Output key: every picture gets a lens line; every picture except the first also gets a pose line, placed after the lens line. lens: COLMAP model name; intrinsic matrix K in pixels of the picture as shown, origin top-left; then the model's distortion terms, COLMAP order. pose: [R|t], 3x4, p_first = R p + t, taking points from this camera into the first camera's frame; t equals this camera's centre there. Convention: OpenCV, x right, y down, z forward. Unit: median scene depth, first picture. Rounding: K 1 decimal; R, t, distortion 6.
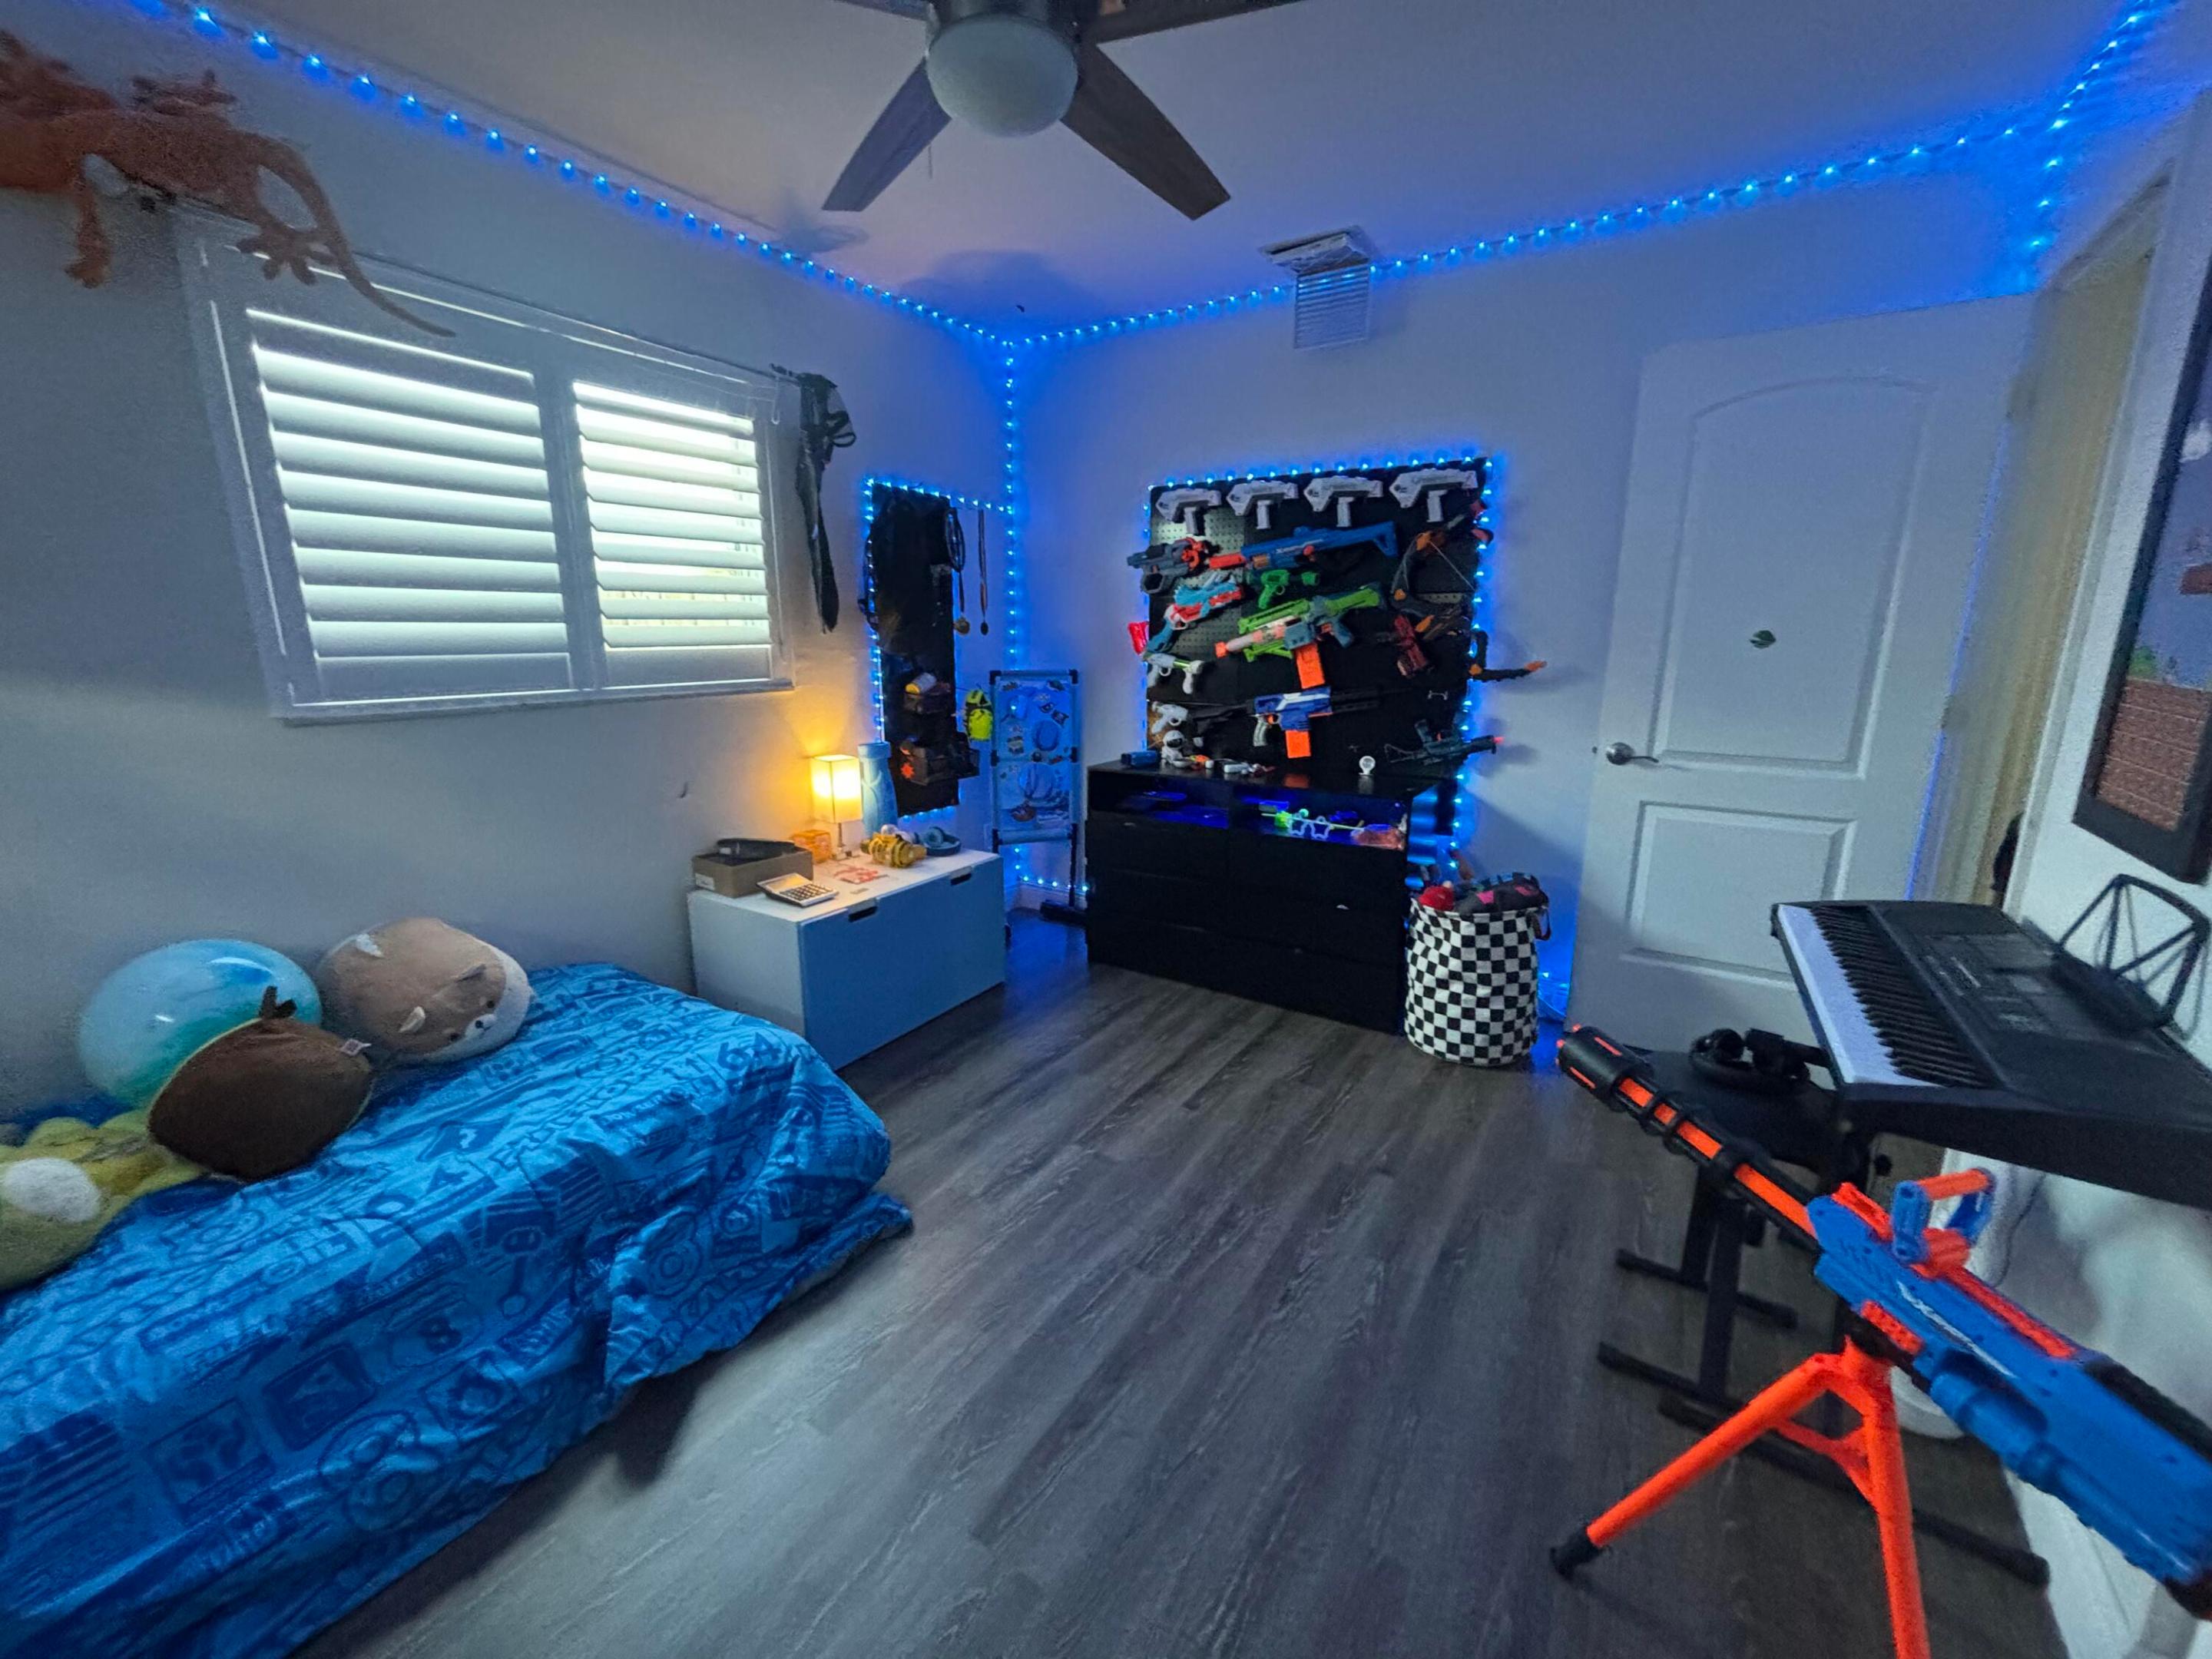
lens RADIAL K [[890.7, 0, 1110.9], [0, 890.7, 827.4], [0, 0, 1]] dist [-0.000773, 0.000594]
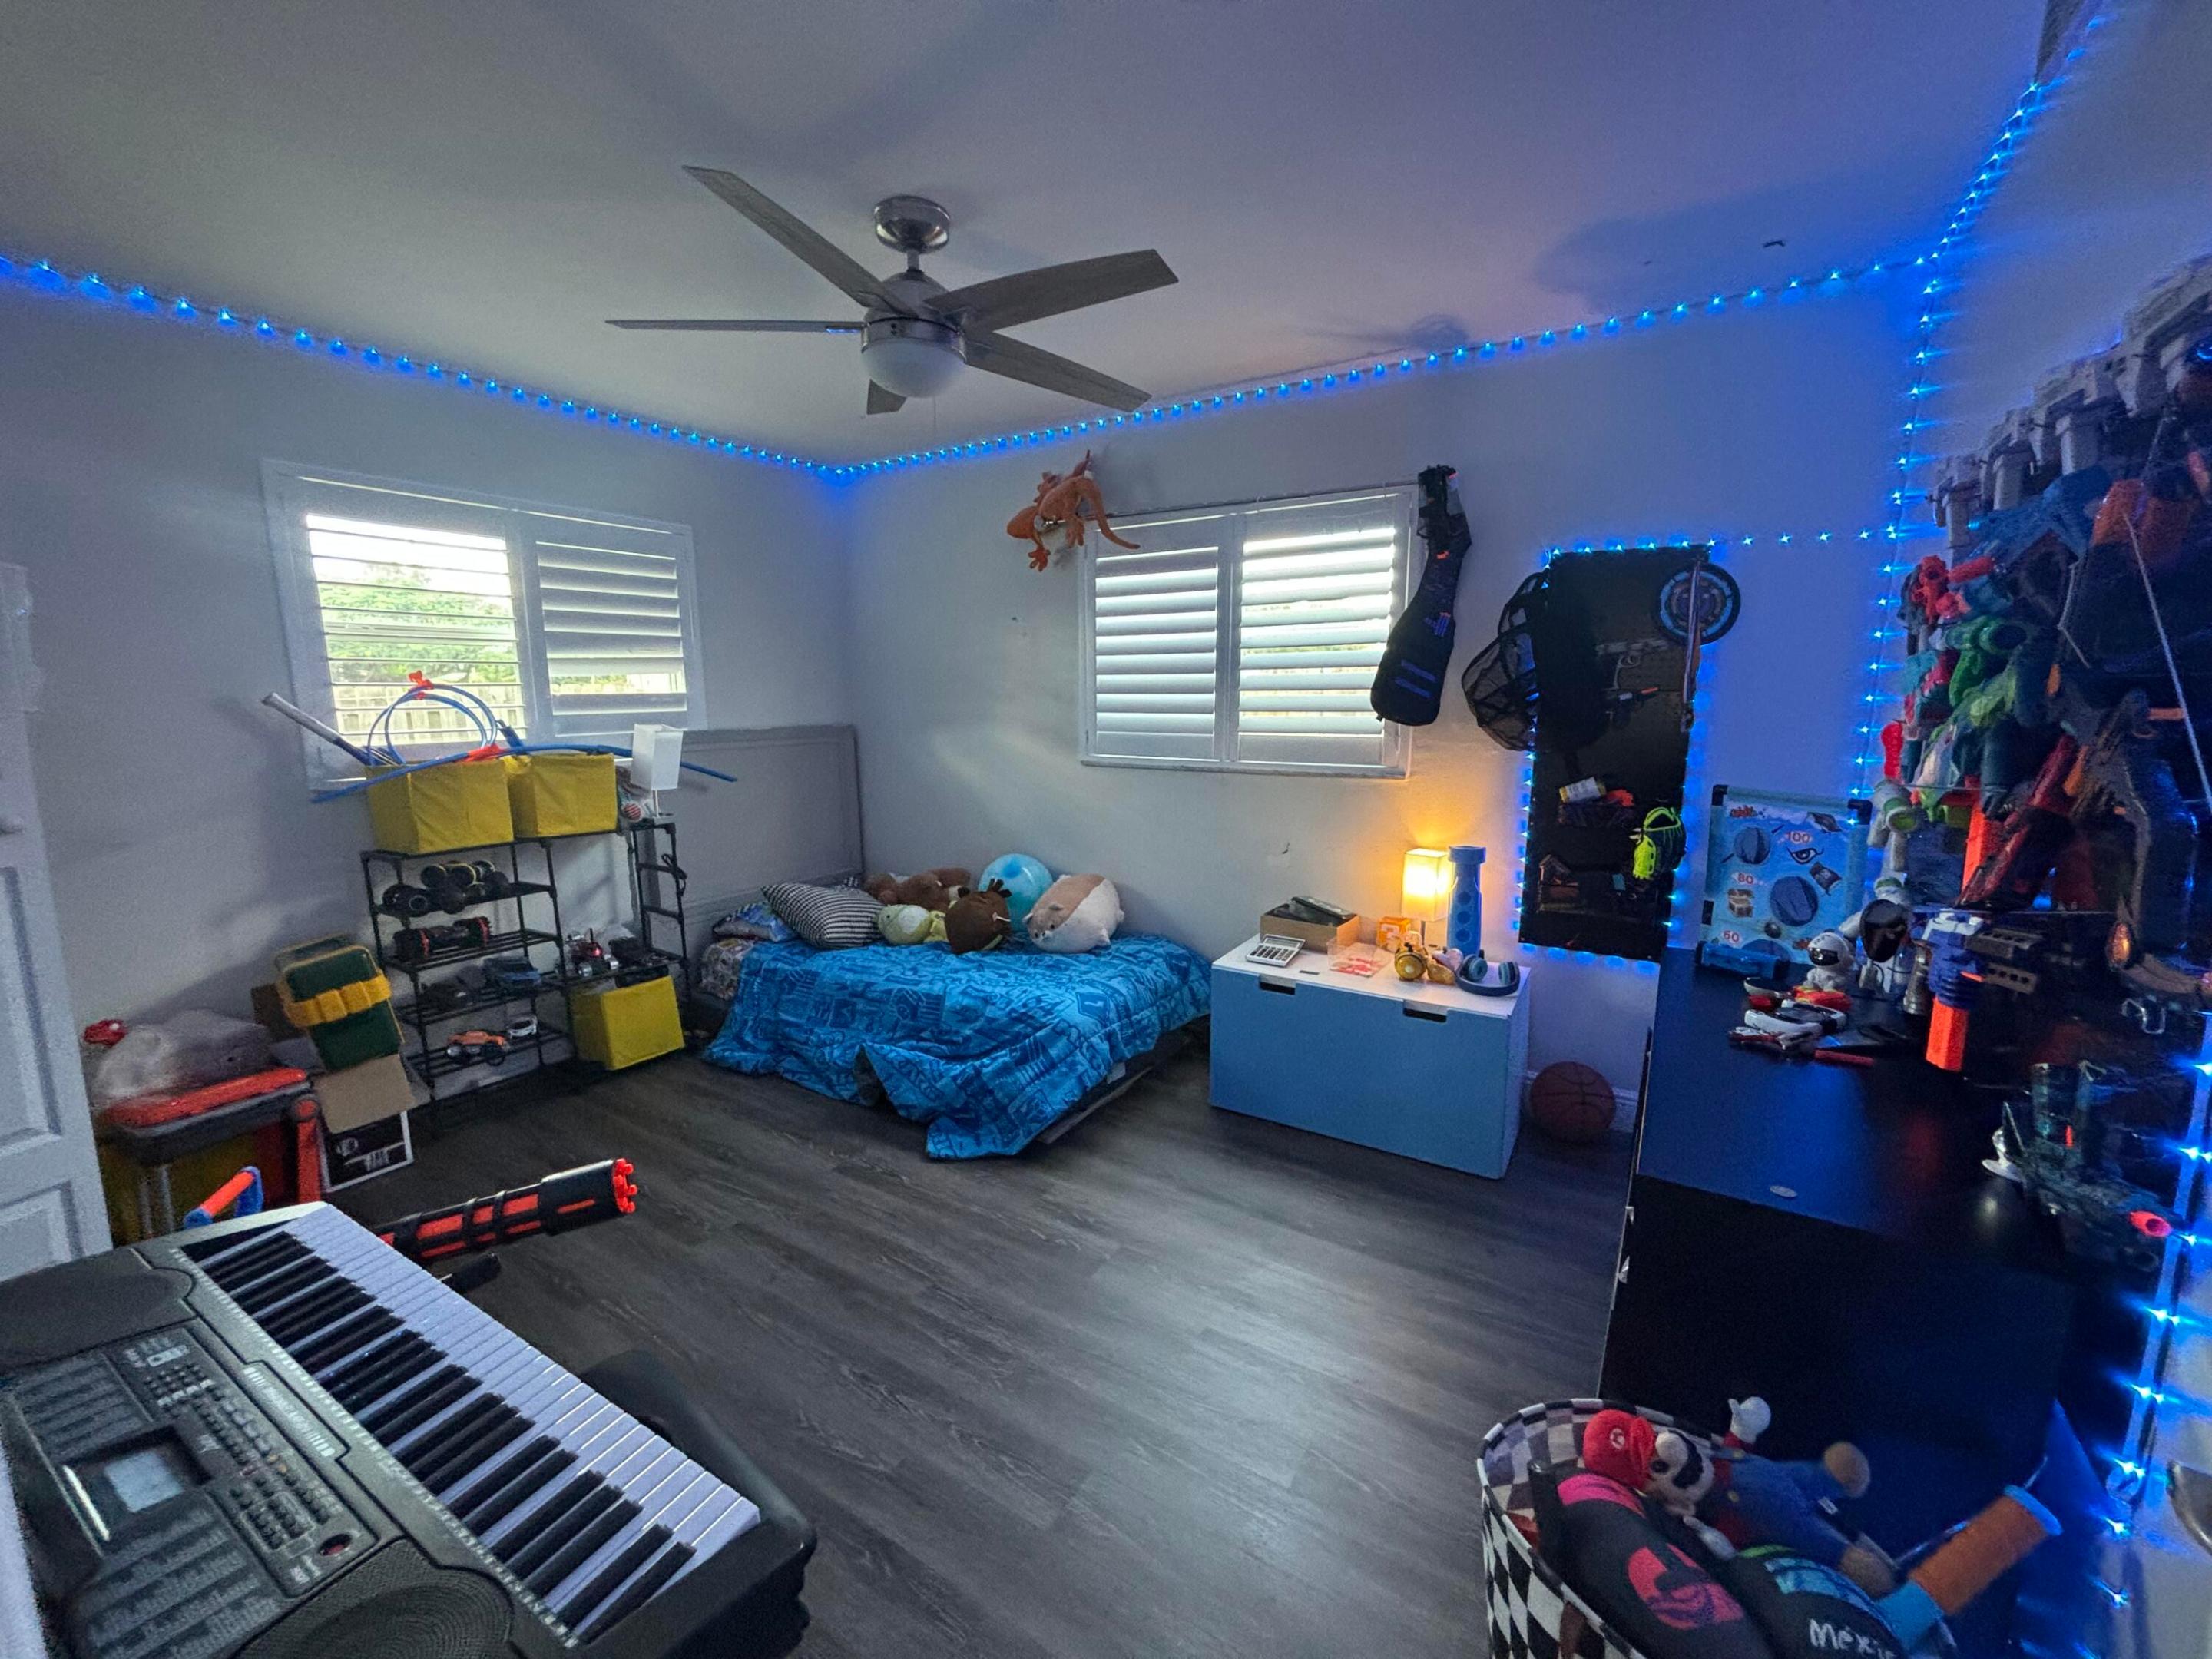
lens RADIAL K [[890.7, 0, 1114.9], [0, 890.7, 835.1], [0, 0, 1]] dist [-0.000773, 0.000594]
pose [[-0.002548, 0.155074, -0.987900, 0.803618], [-0.213906, 0.964952, 0.152024, -0.214800], [0.976851, 0.211705, 0.030712, 0.803996]]
